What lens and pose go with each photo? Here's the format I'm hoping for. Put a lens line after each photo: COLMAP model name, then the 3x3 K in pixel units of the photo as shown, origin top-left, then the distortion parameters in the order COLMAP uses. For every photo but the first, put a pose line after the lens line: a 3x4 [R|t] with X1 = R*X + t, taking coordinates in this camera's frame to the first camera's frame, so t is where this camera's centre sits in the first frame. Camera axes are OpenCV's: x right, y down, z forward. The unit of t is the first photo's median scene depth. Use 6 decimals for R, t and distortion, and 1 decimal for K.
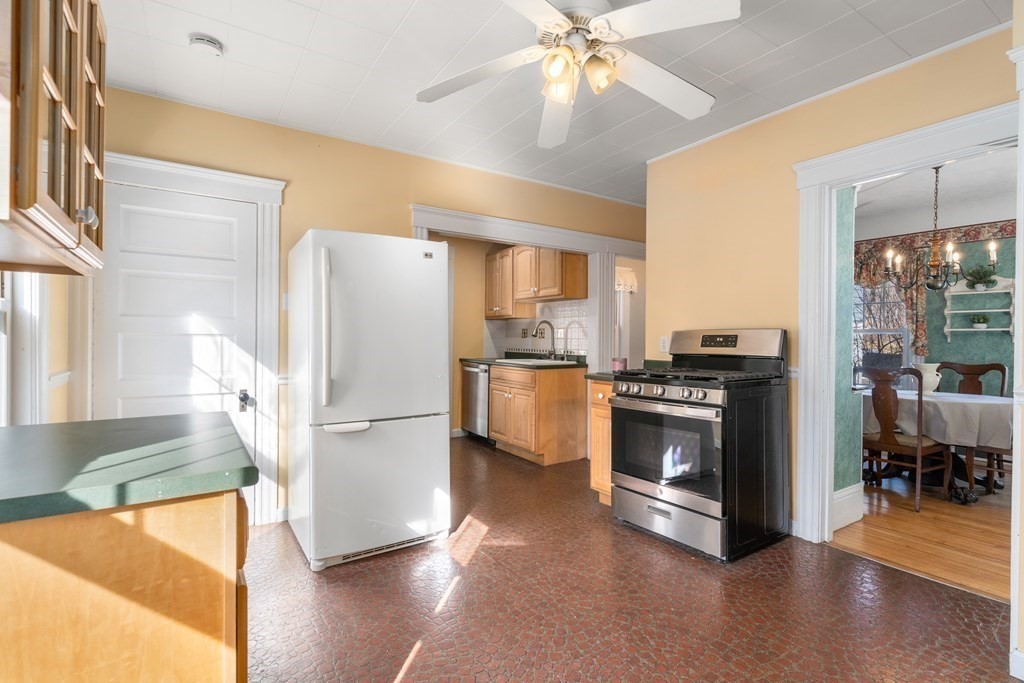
lens RADIAL K [[477.8, 0, 512.0], [0, 477.8, 341.5], [0, 0, 1]] dist [-0.002499, 0.000994]
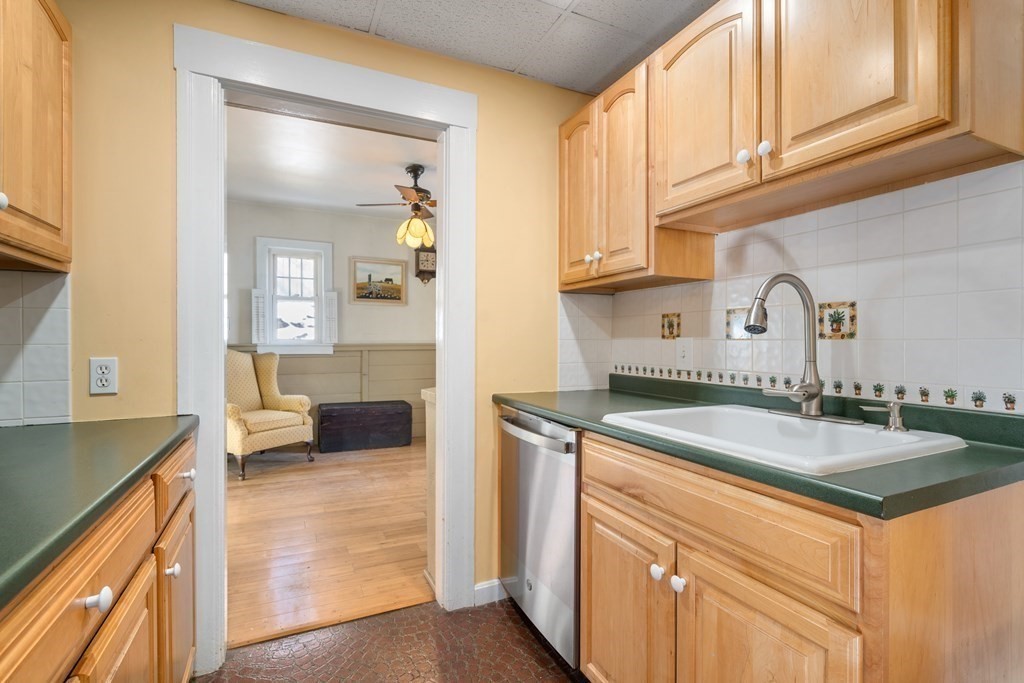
lens RADIAL K [[477.8, 0, 512.0], [0, 477.8, 341.5], [0, 0, 1]] dist [-0.002499, 0.000994]
pose [[0.990300, -0.008940, -0.138658, -0.045046], [0.008445, 0.999956, -0.004158, -0.004876], [0.138689, 0.002947, 0.990332, 0.659043]]
